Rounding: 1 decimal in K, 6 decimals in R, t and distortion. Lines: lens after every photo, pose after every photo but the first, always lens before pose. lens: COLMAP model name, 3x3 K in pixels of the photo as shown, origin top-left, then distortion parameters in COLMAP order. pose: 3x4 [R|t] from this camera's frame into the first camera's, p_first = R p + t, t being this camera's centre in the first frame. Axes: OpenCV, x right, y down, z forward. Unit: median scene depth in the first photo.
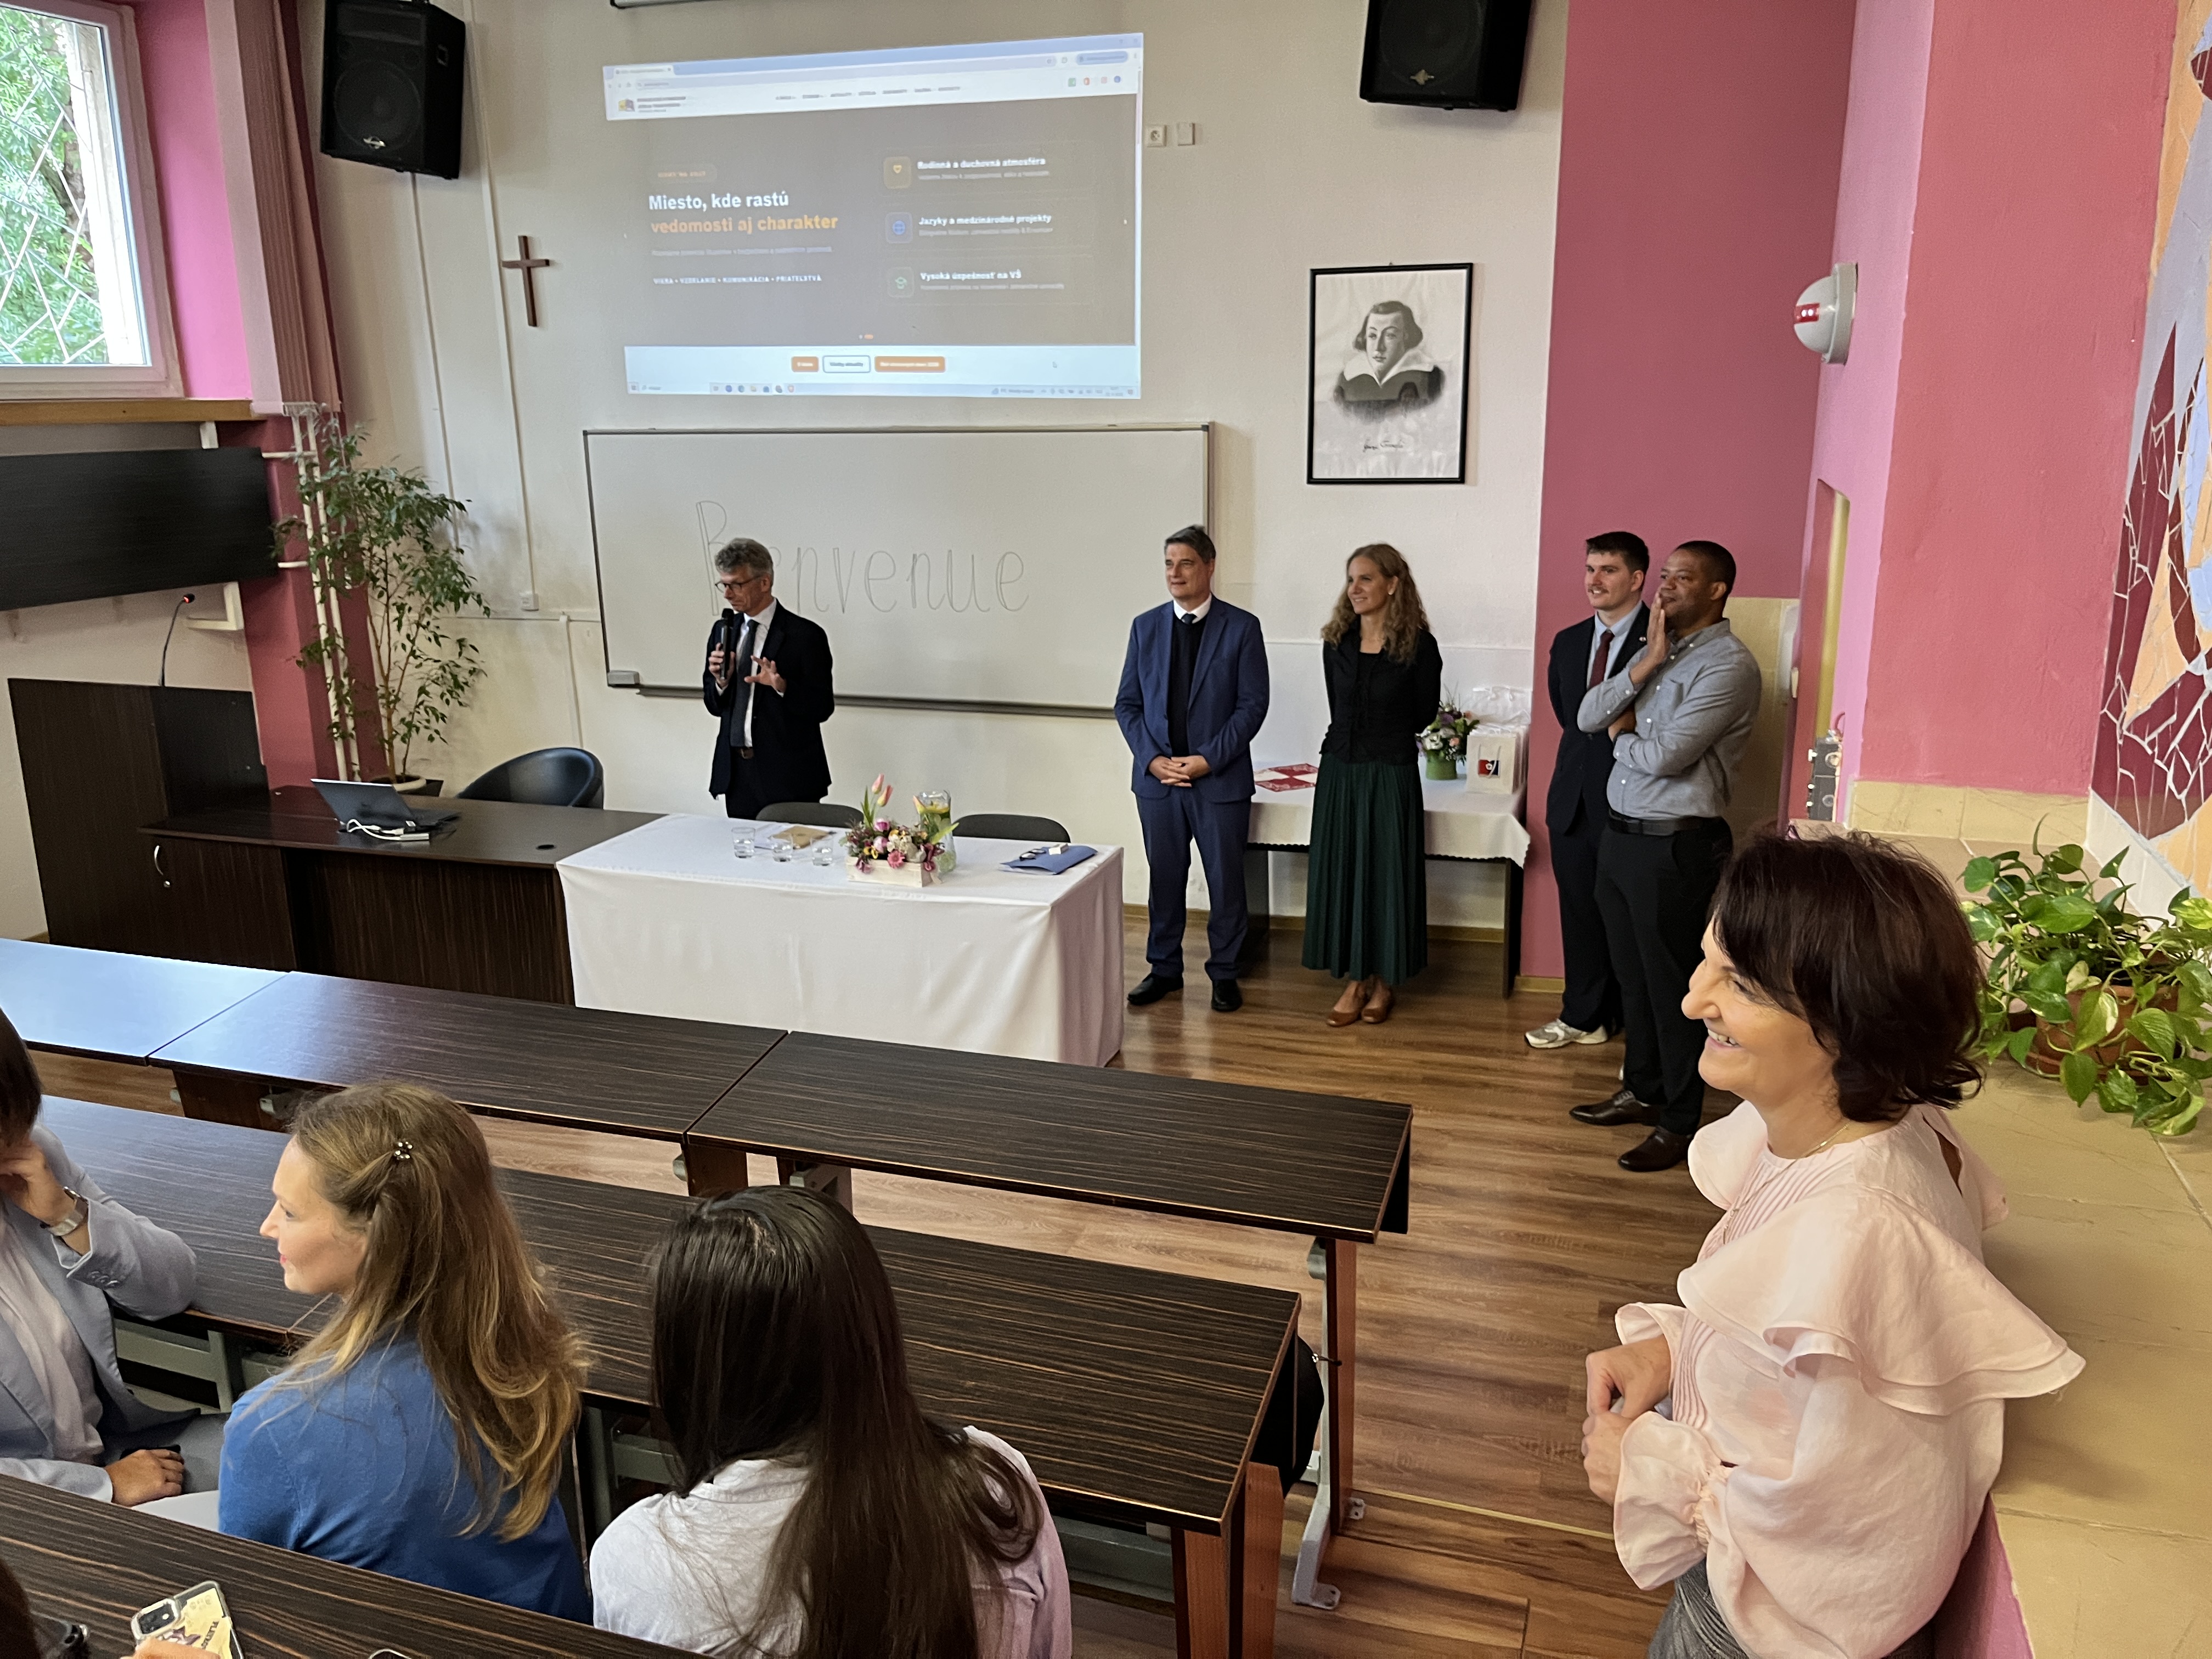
lens RADIAL K [[1673.8, 0, 1107.2], [0, 1673.8, 818.5], [0, 0, 1]] dist [0.053441, -0.083100]
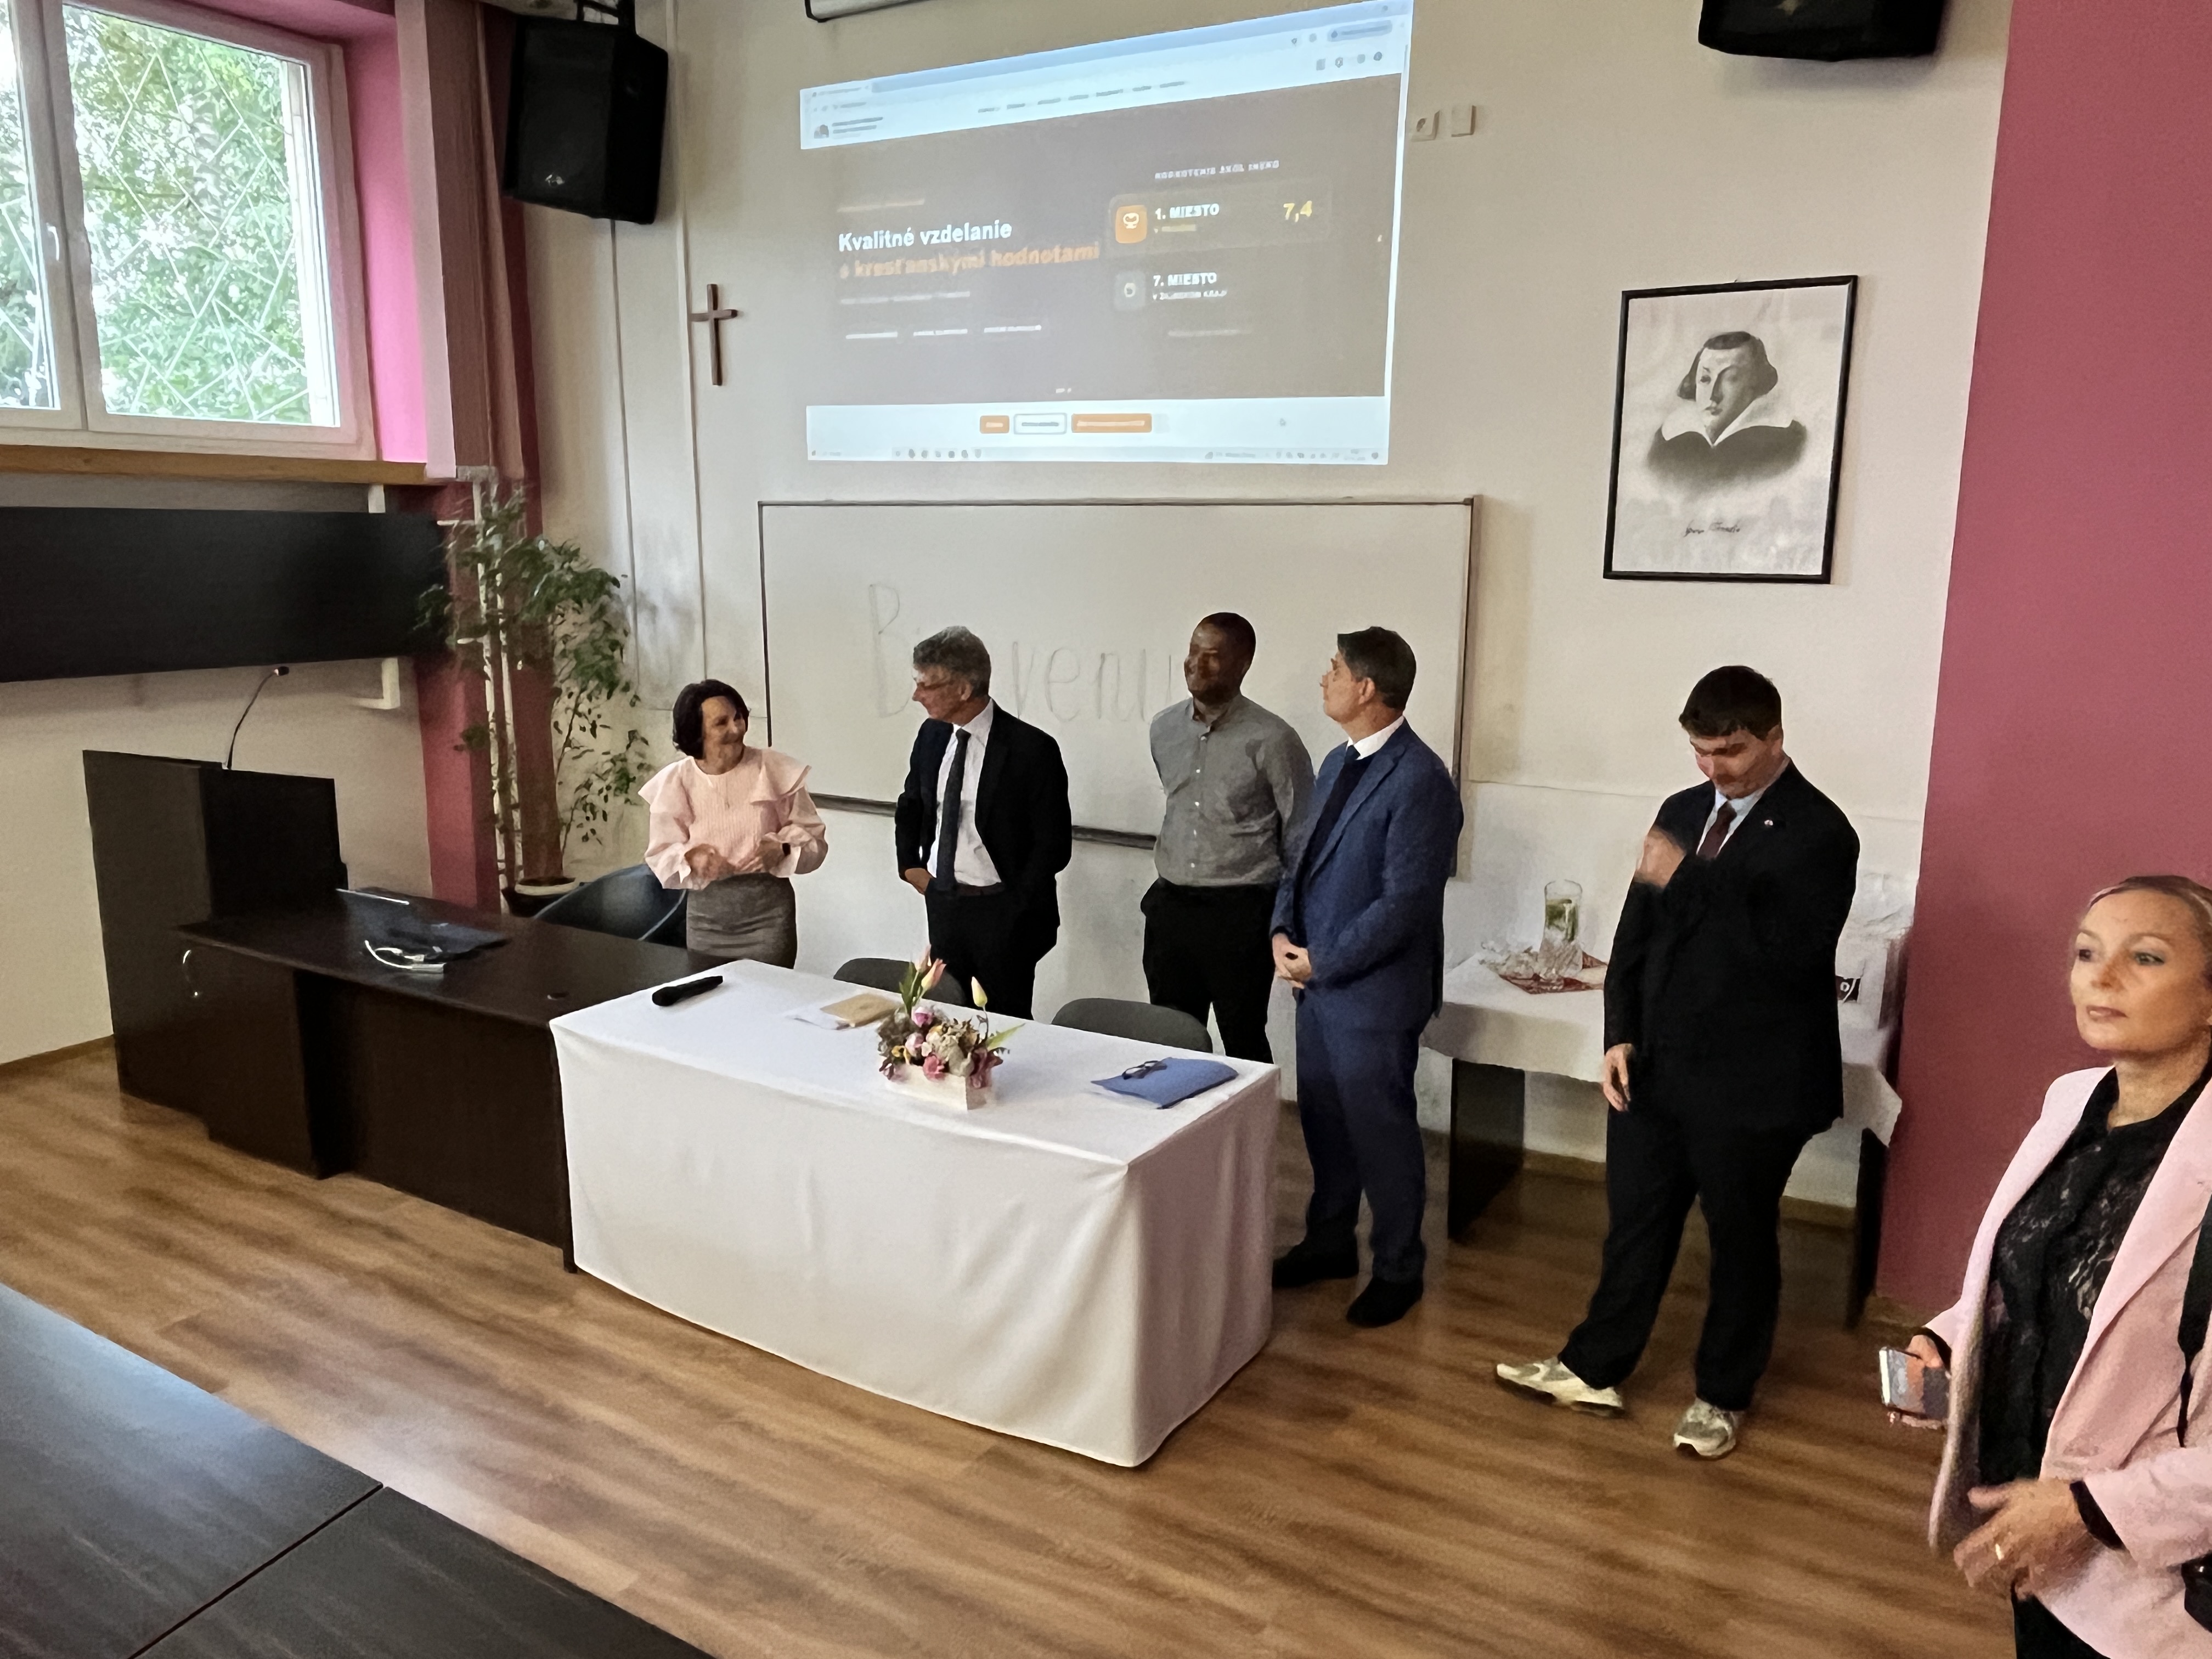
lens RADIAL K [[1570.4, 0, 1111.0], [0, 1570.4, 840.3], [0, 0, 1]] dist [0.000724, -0.000668]
pose [[0.972816, 0.065348, -0.222169, 0.065399], [-0.076070, 0.996298, -0.040040, -0.037324], [0.218731, 0.055852, 0.974186, 0.266075]]
